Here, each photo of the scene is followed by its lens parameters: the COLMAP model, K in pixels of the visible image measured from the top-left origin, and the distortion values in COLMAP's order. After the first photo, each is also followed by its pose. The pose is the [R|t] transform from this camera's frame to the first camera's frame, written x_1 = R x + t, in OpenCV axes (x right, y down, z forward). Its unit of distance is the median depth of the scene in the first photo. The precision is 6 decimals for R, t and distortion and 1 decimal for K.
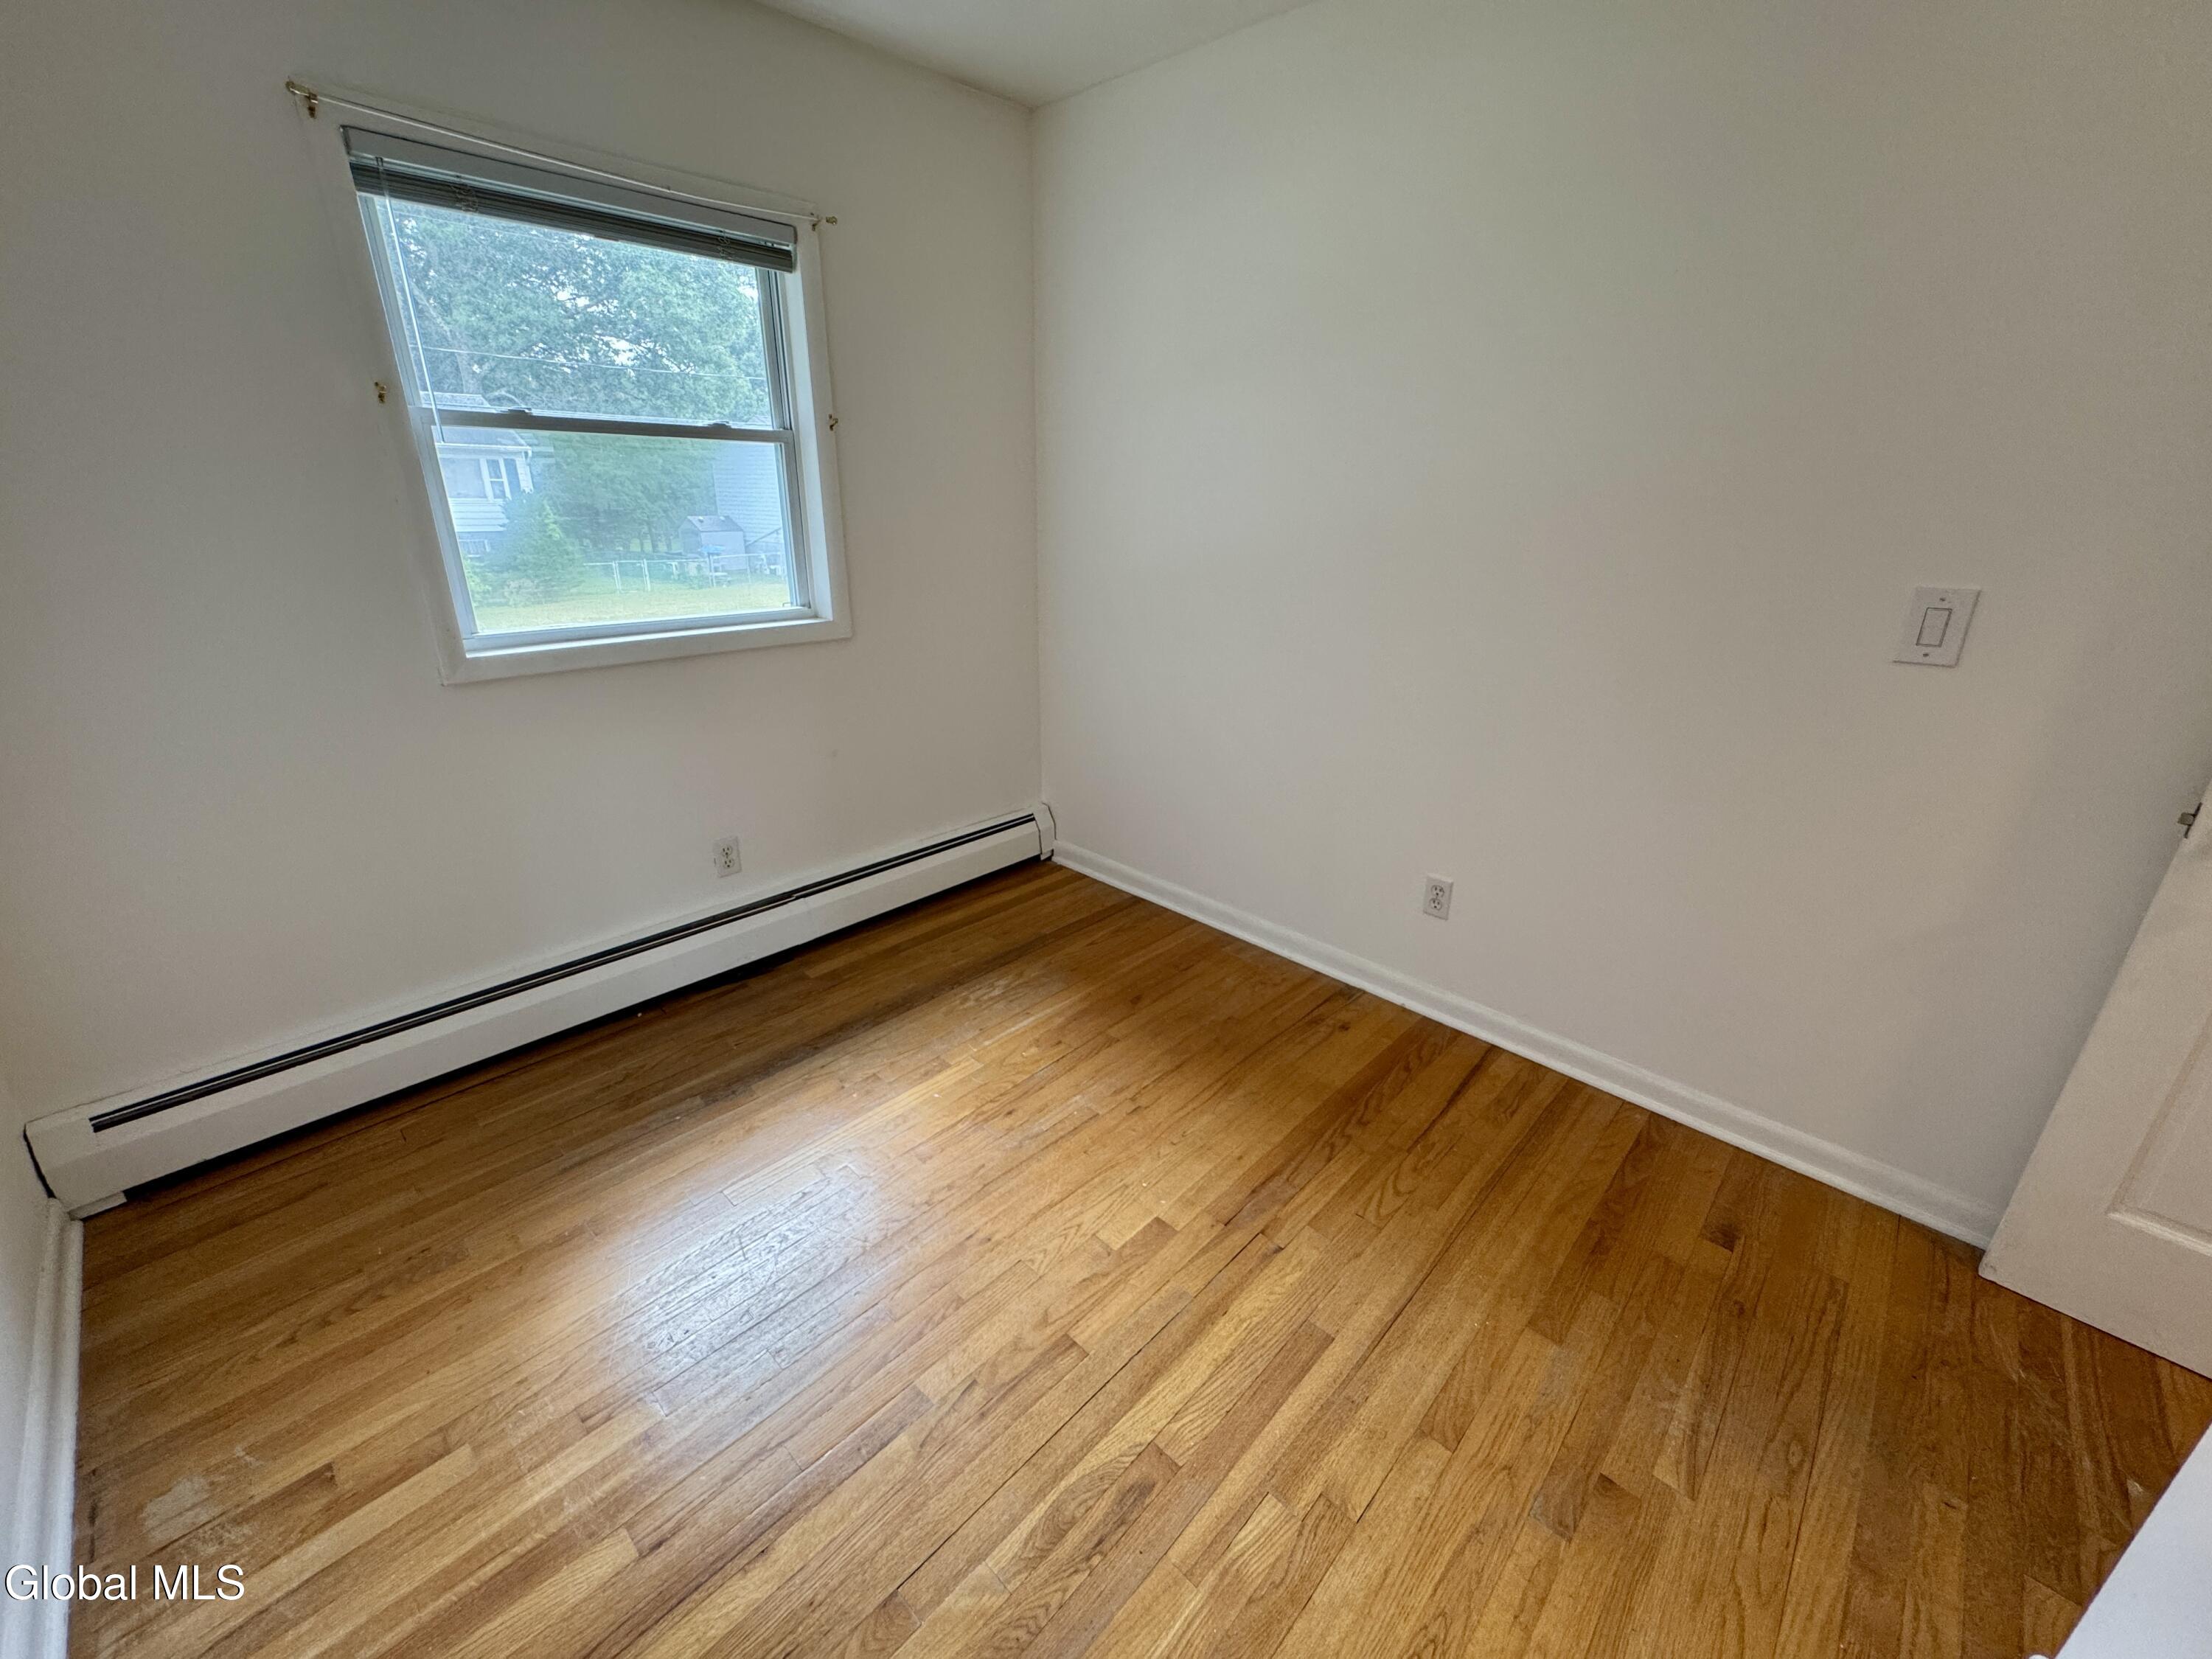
lens RADIAL K [[884.0, 0, 1107.2], [0, 884.0, 831.1], [0, 0, 1]] dist [0.000128, 0.000480]
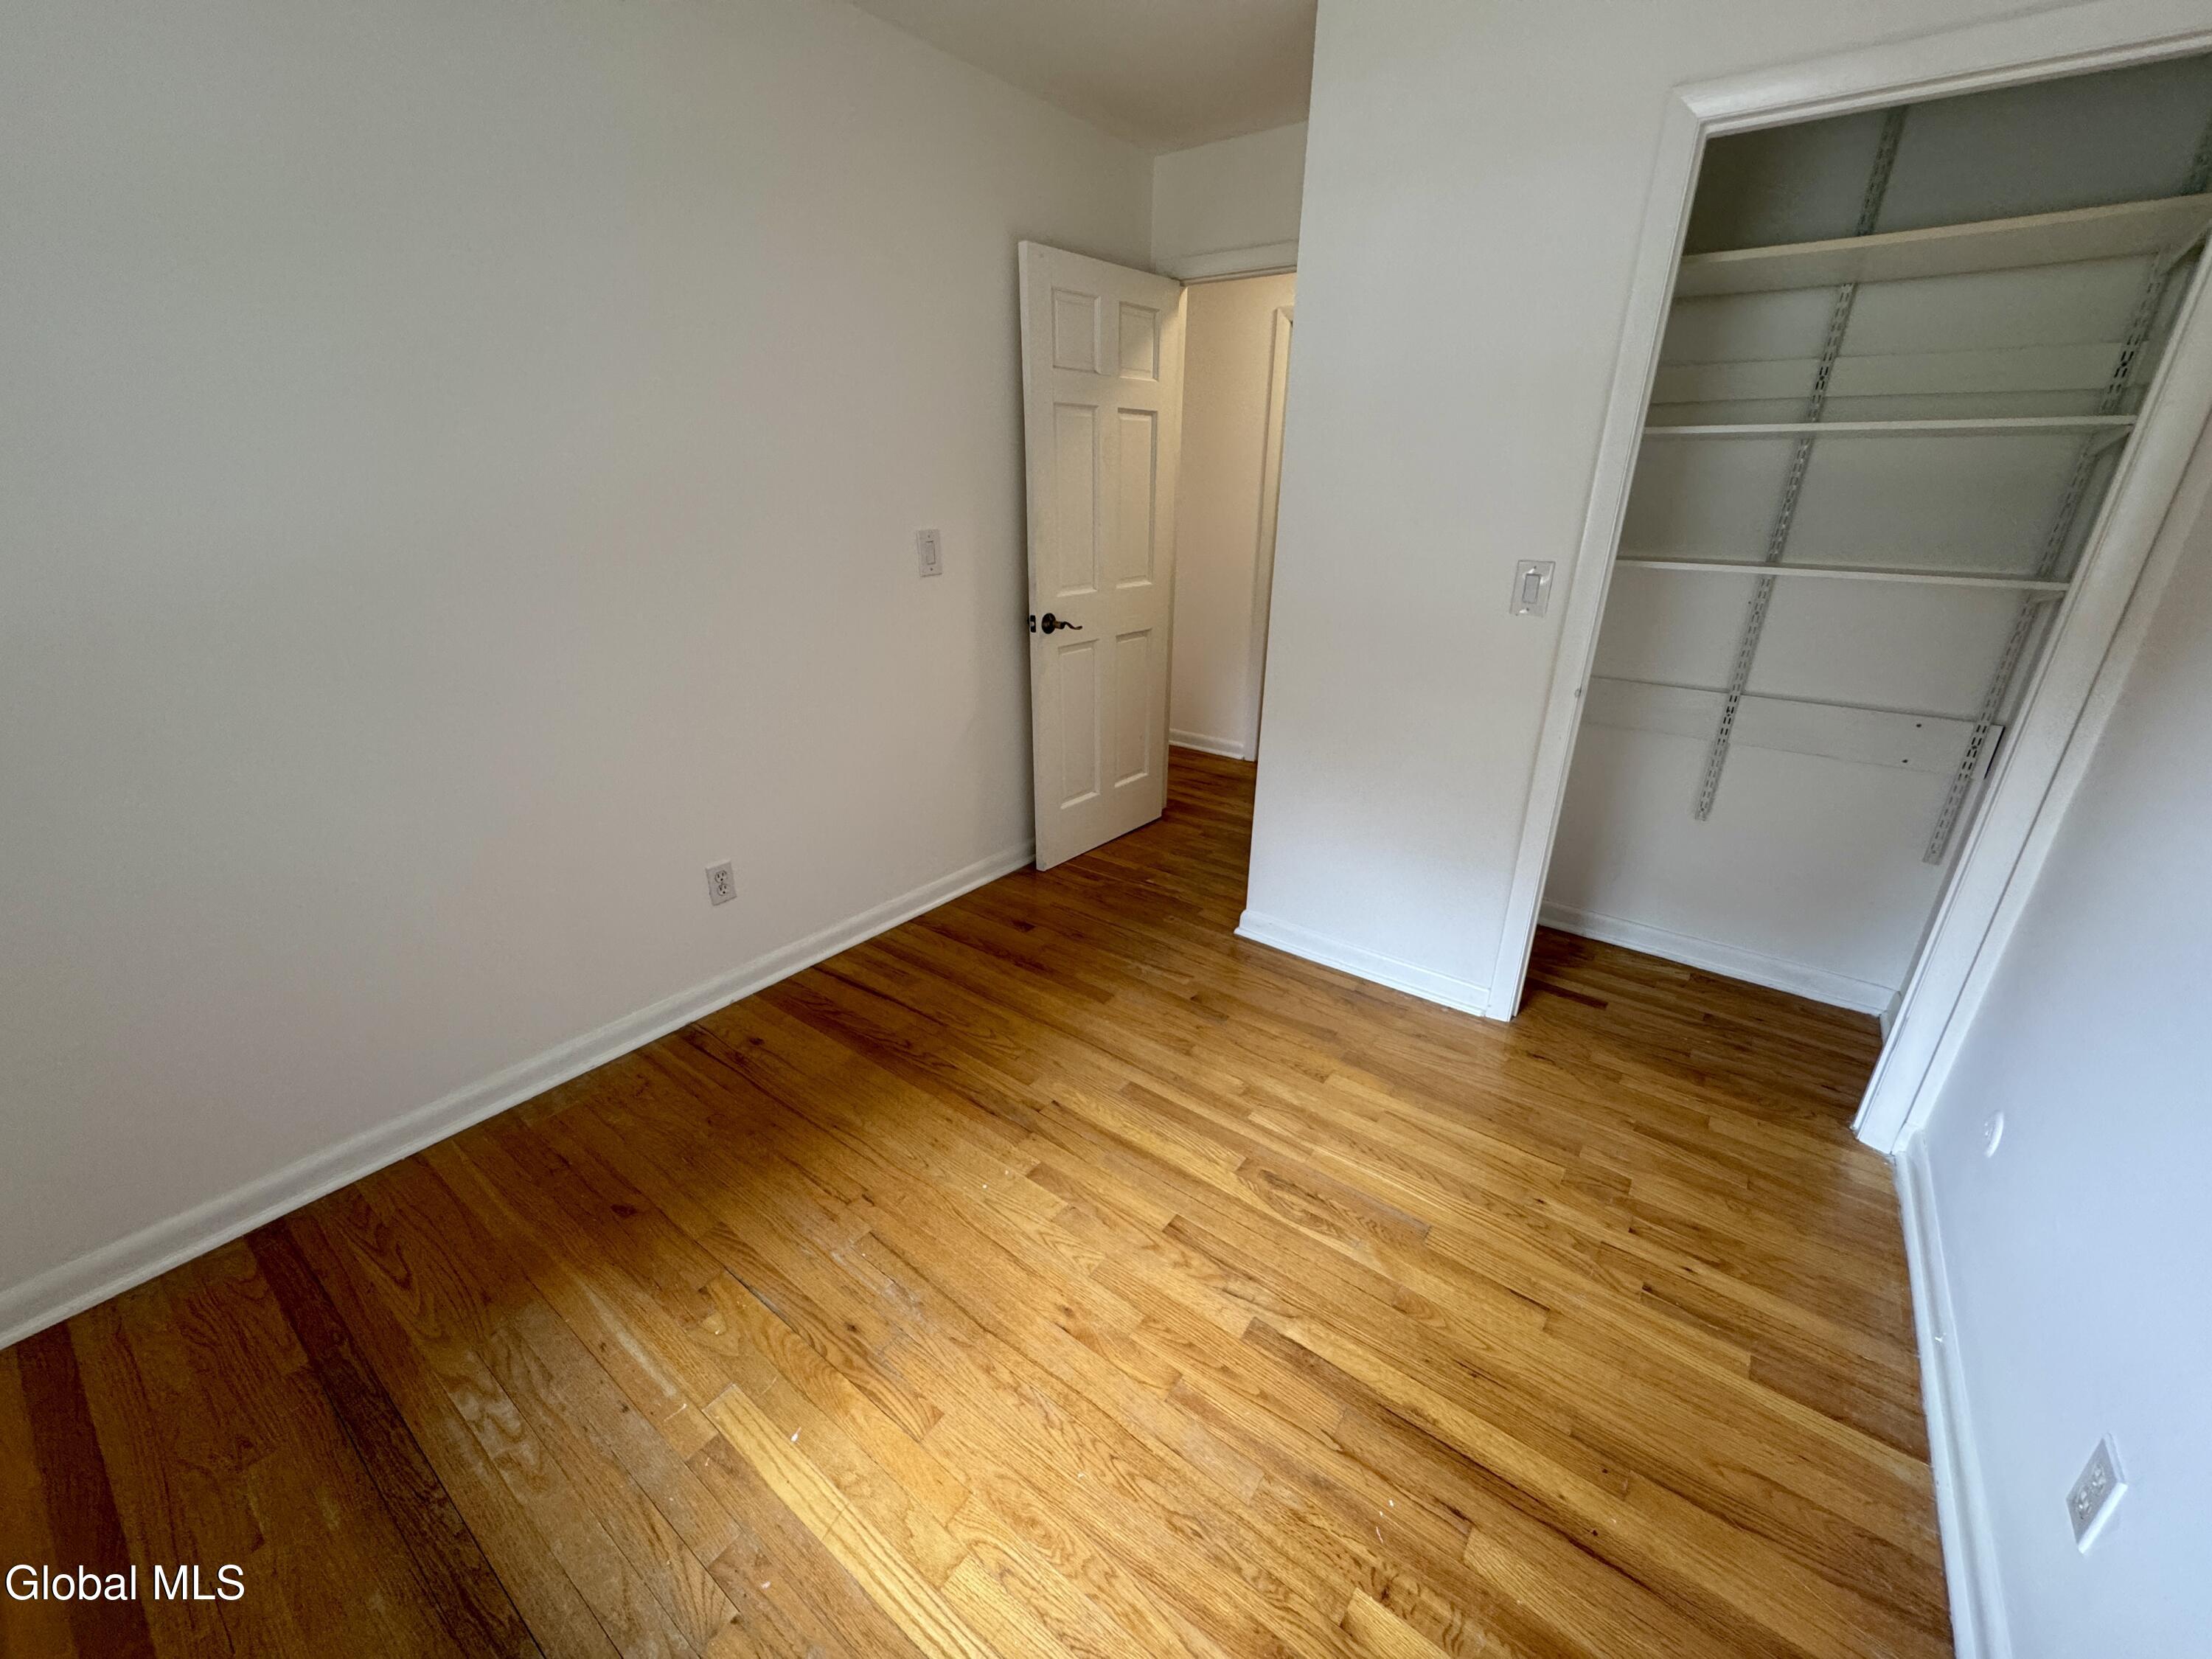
lens RADIAL K [[884.0, 0, 1106.3], [0, 884.0, 824.1], [0, 0, 1]] dist [0.000128, 0.000480]
pose [[-0.116349, -0.378809, 0.918132, -0.784276], [0.347669, 0.850392, 0.394918, -0.310778], [-0.930371, 0.365154, 0.032758, 0.745138]]
